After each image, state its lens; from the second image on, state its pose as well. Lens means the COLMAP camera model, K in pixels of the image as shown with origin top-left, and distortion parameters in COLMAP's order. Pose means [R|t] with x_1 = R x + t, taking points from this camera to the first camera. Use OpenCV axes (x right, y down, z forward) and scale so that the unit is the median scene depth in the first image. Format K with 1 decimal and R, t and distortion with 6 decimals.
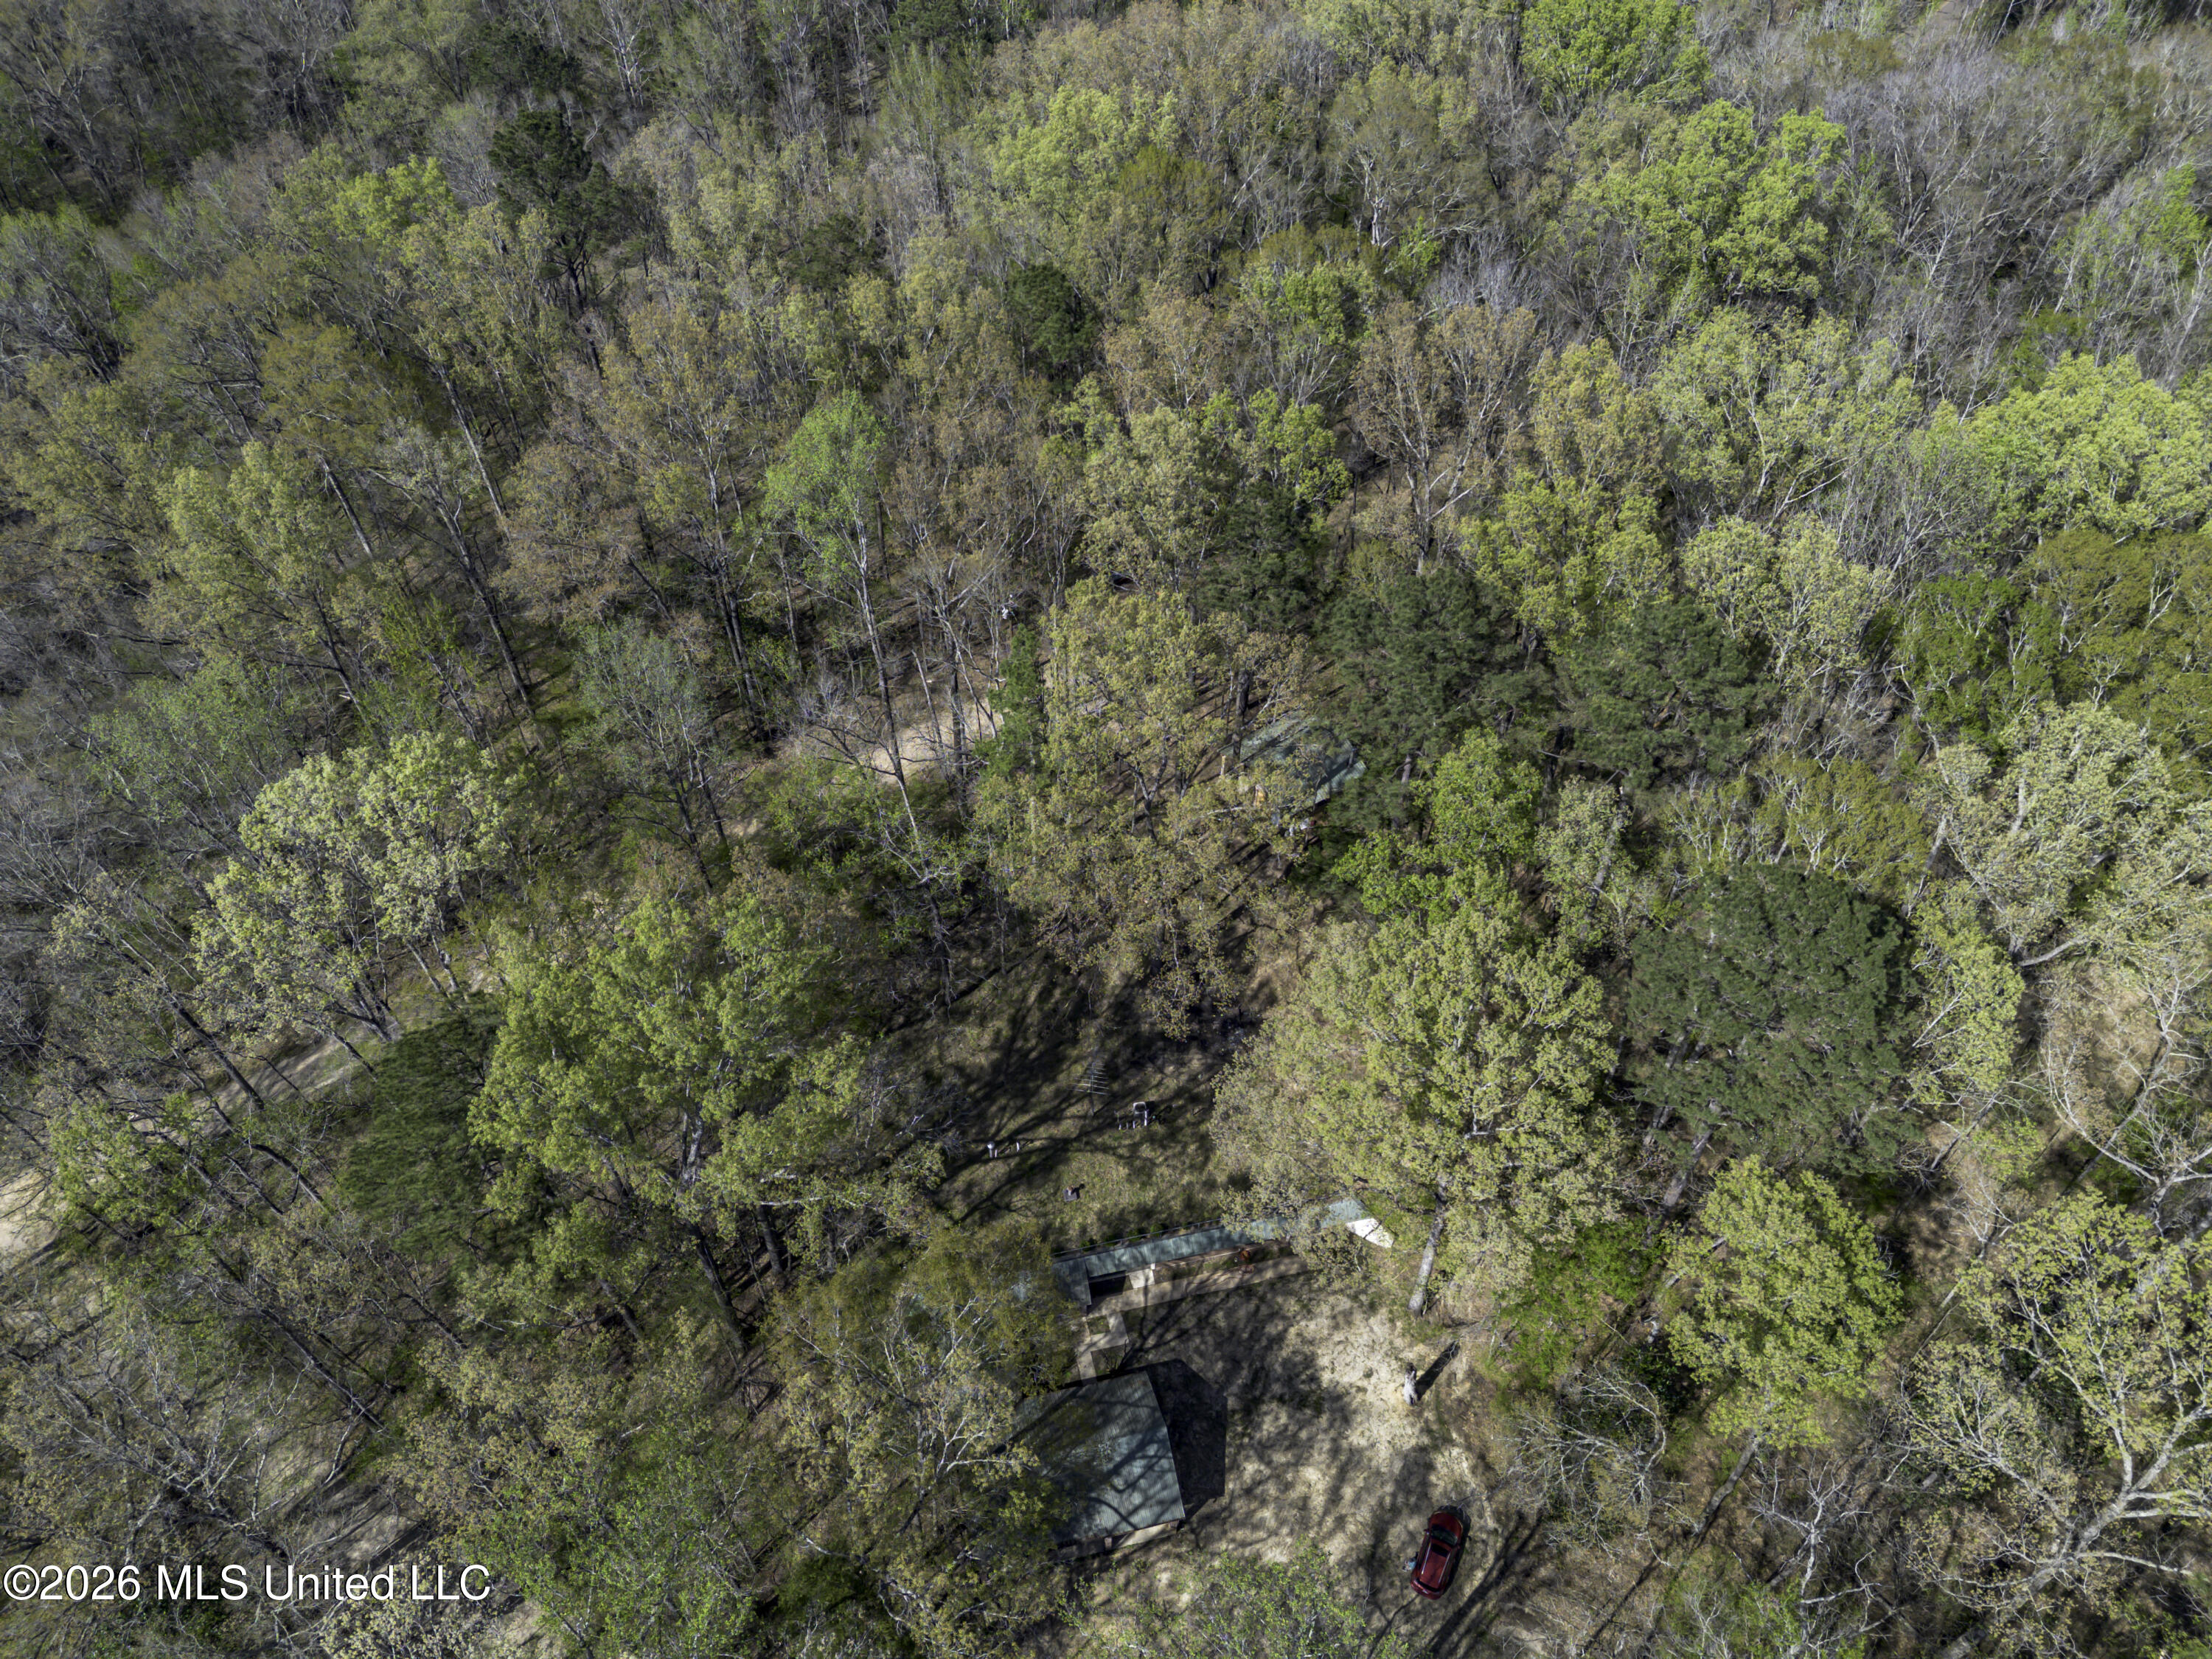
lens RADIAL K [[1522.6, 0, 1106.0], [0, 1522.6, 829.5], [0, 0, 1]] dist [0.036199, -0.004672]
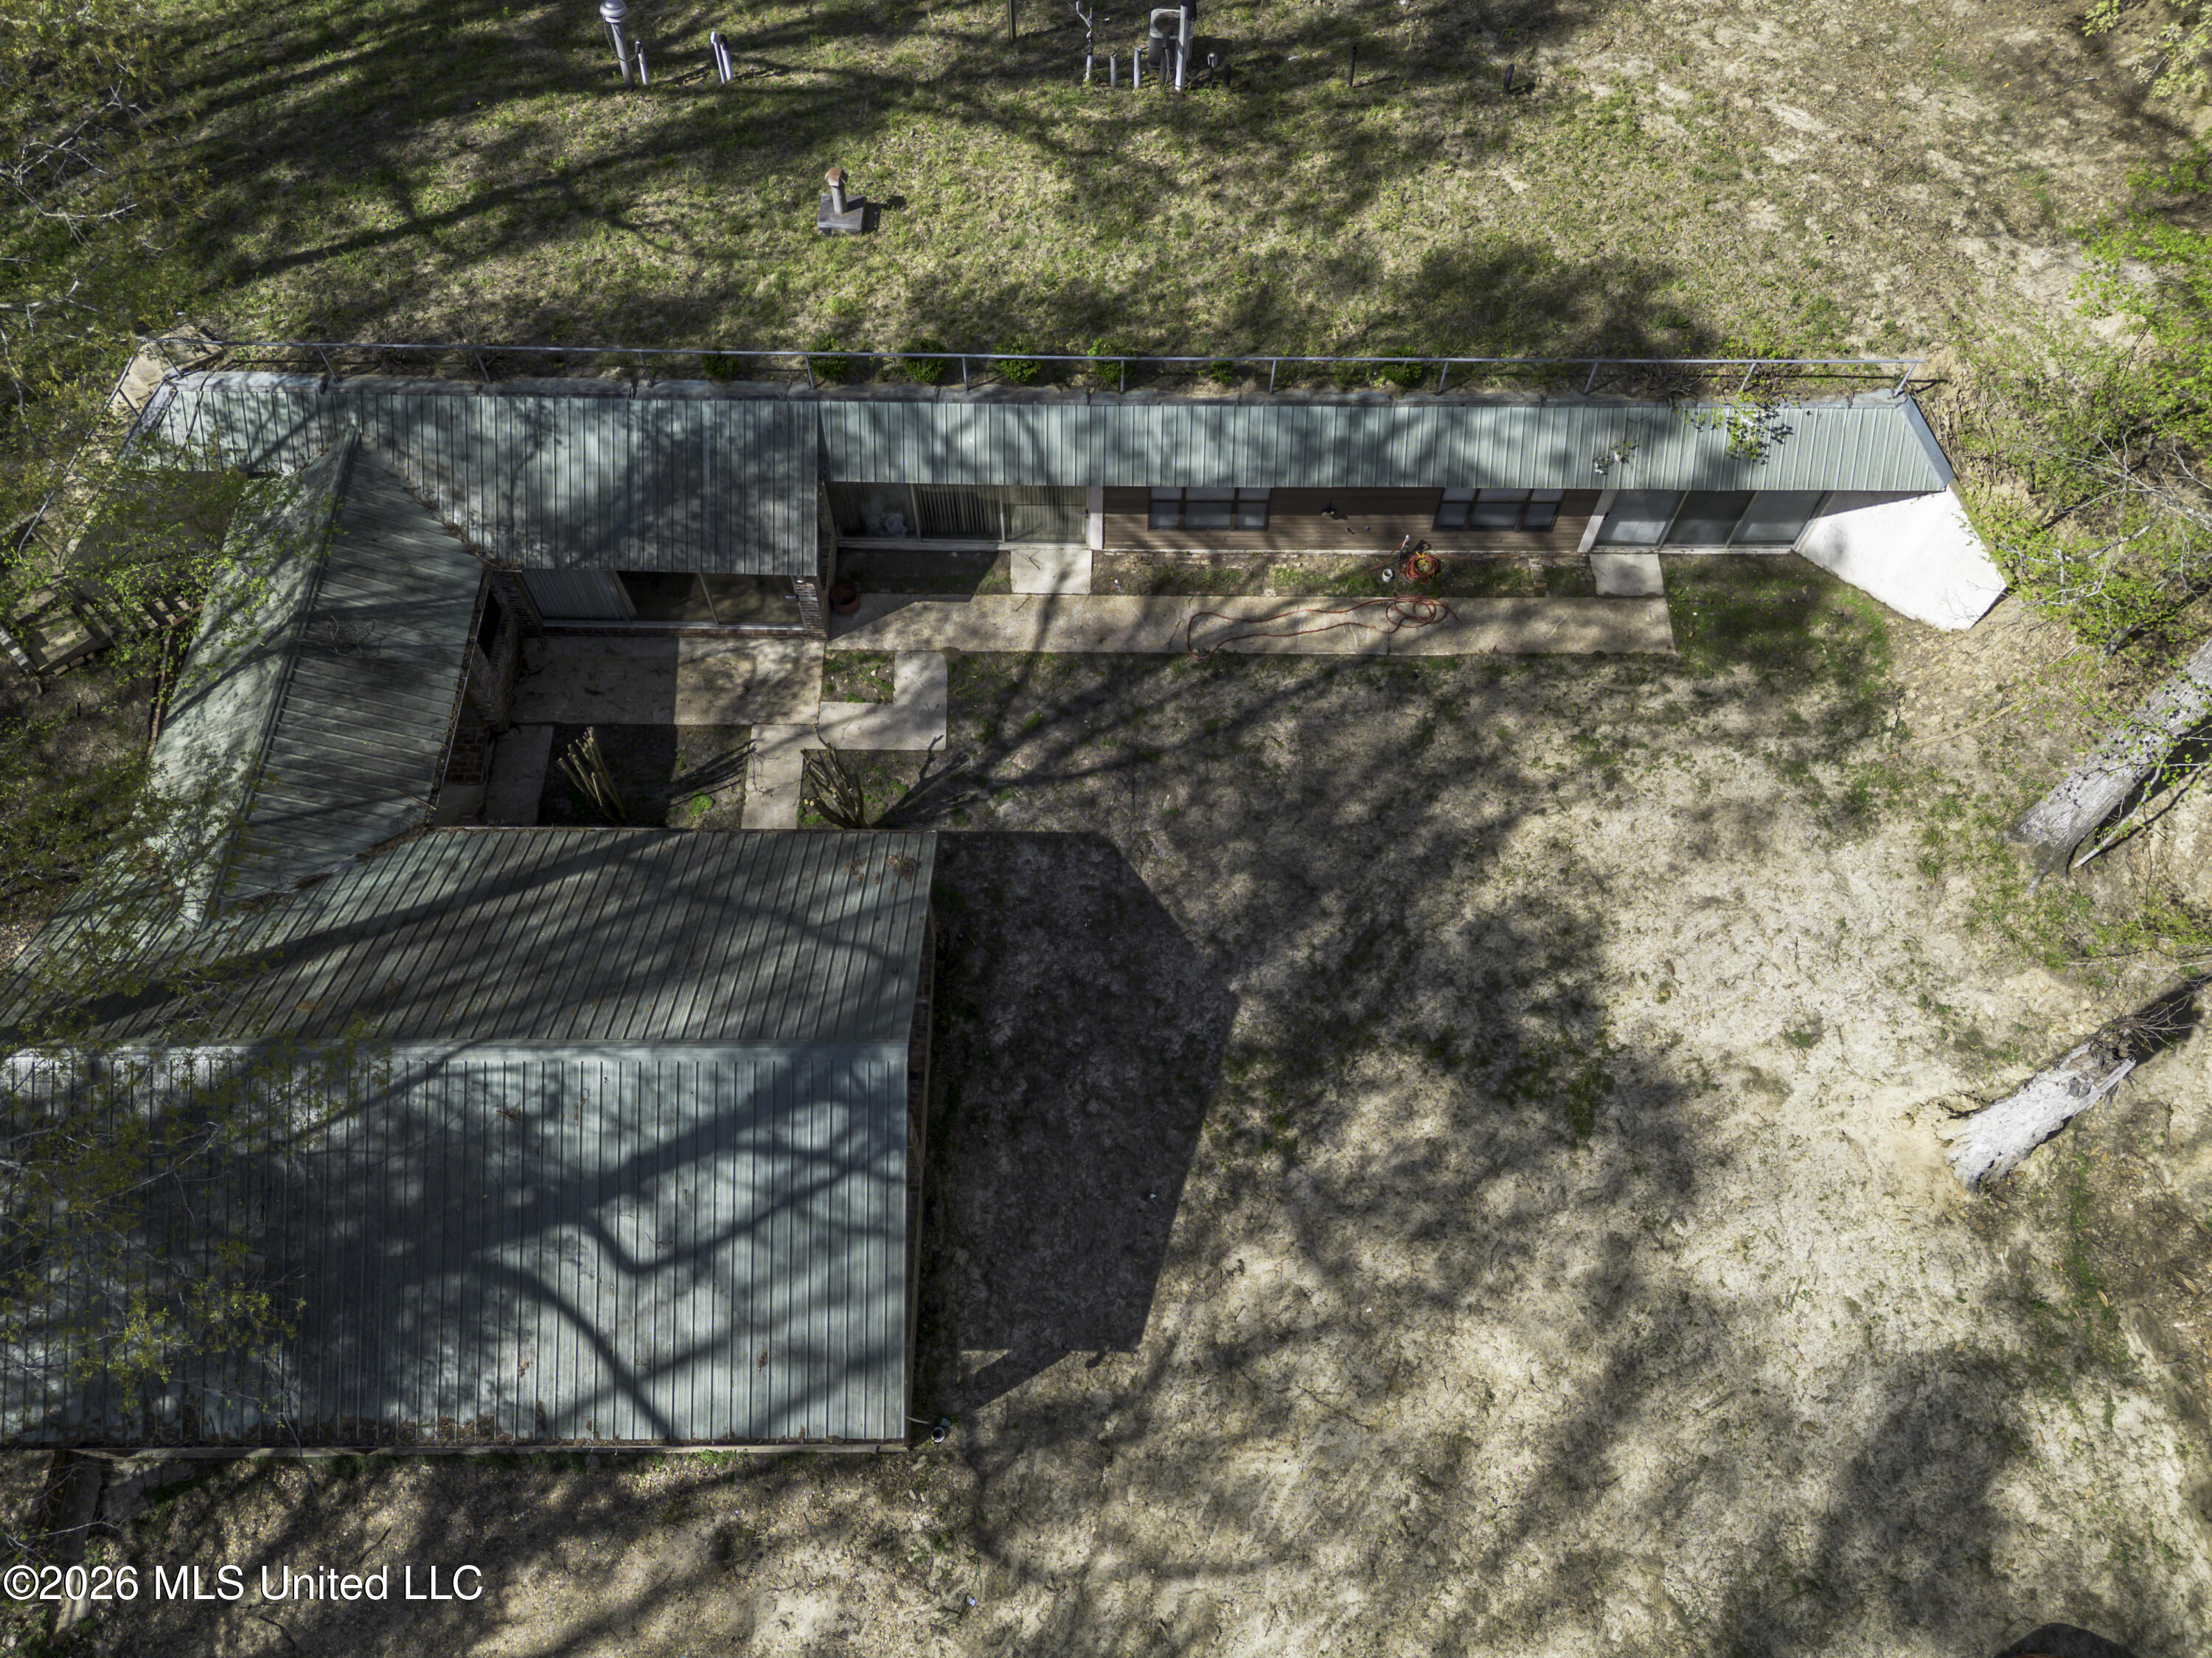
lens RADIAL K [[1522.4, 0, 1106.0], [0, 1522.4, 829.0], [0, 0, 1]] dist [0.036199, -0.004672]
pose [[0.973046, 0.203169, -0.109100, 0.078834], [-0.171091, 0.953223, 0.249188, 0.277271], [0.154624, -0.223805, 0.962290, 0.738699]]
